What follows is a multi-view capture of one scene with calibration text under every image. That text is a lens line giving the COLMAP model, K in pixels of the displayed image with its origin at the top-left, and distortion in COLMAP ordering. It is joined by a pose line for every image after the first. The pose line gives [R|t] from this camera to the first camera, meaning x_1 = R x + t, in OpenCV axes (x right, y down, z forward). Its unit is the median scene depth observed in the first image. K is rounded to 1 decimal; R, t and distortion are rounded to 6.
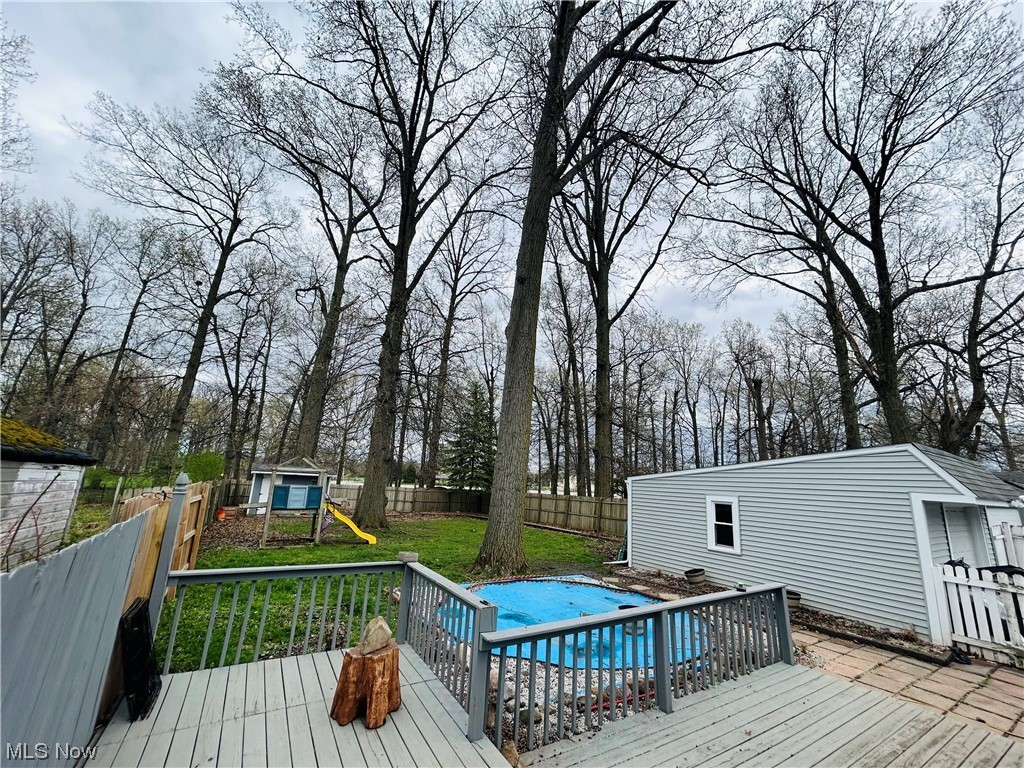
lens RADIAL K [[410.7, 0, 515.6], [0, 410.7, 383.8], [0, 0, 1]] dist [0.003268, -0.001038]
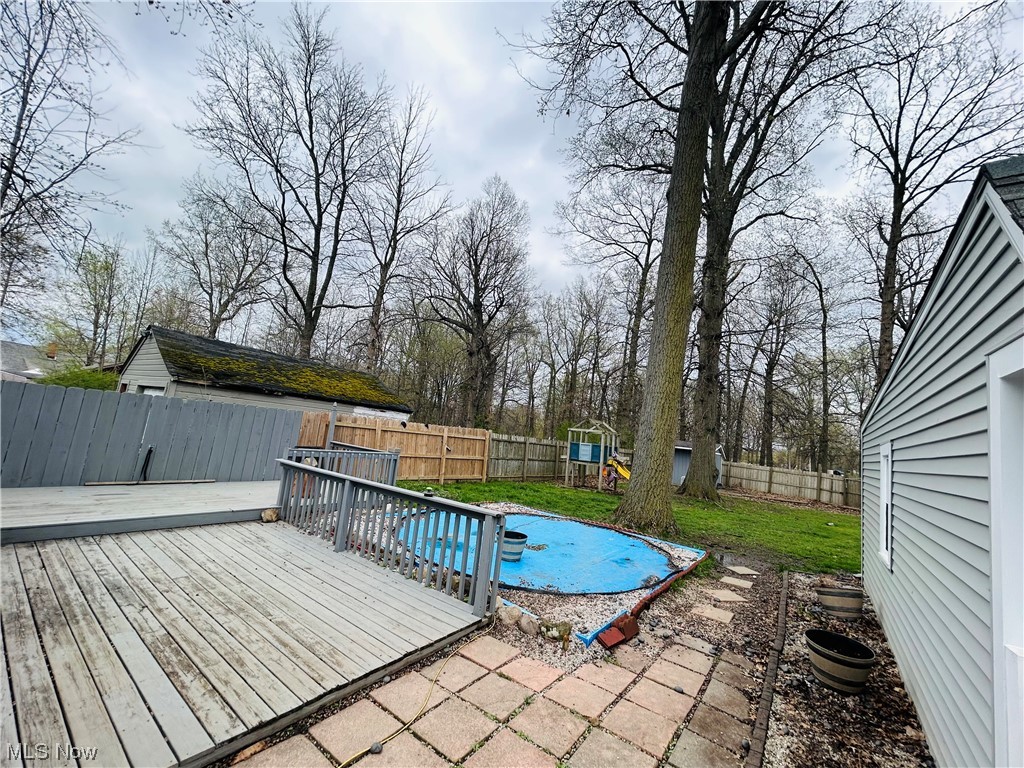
lens RADIAL K [[410.7, 0, 515.6], [0, 410.7, 383.8], [0, 0, 1]] dist [0.003268, -0.001038]
pose [[0.365636, -0.125376, -0.922275, 0.591615], [0.132279, 0.987828, -0.081845, 0.143411], [0.921310, -0.092072, 0.377770, 0.342793]]
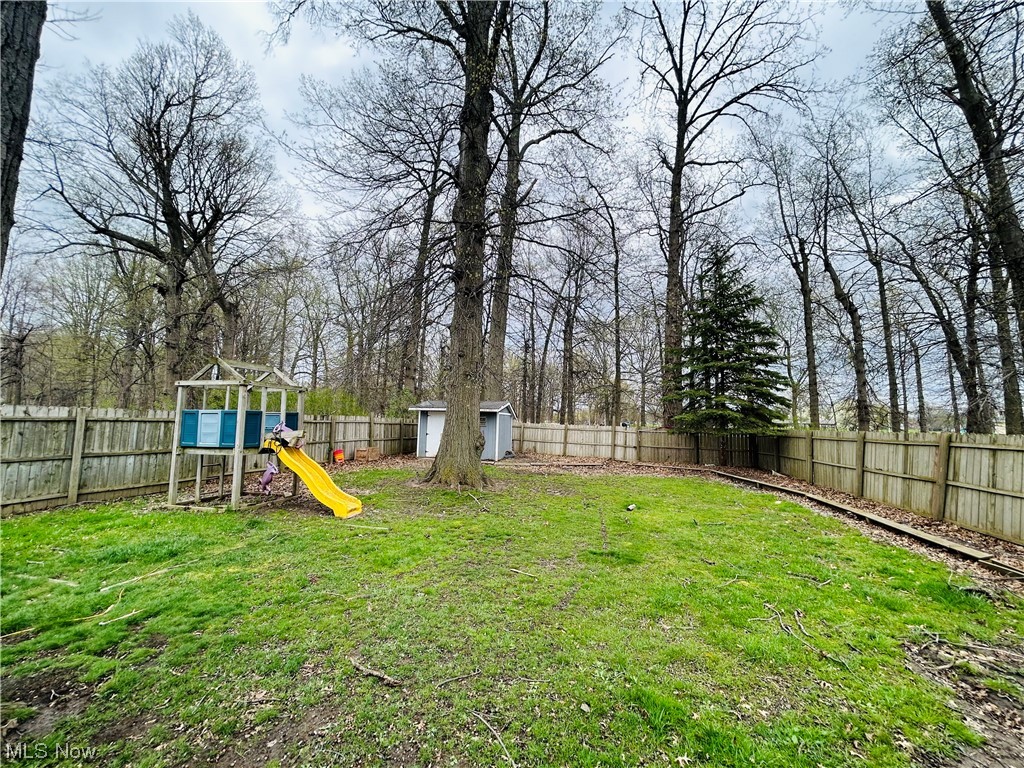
lens RADIAL K [[410.7, 0, 515.6], [0, 410.7, 383.8], [0, 0, 1]] dist [0.003268, -0.001038]
pose [[0.698721, -0.093892, -0.709206, 0.217656], [0.178123, 0.982962, 0.045356, 0.265075], [0.692864, -0.158017, 0.703541, 0.900782]]
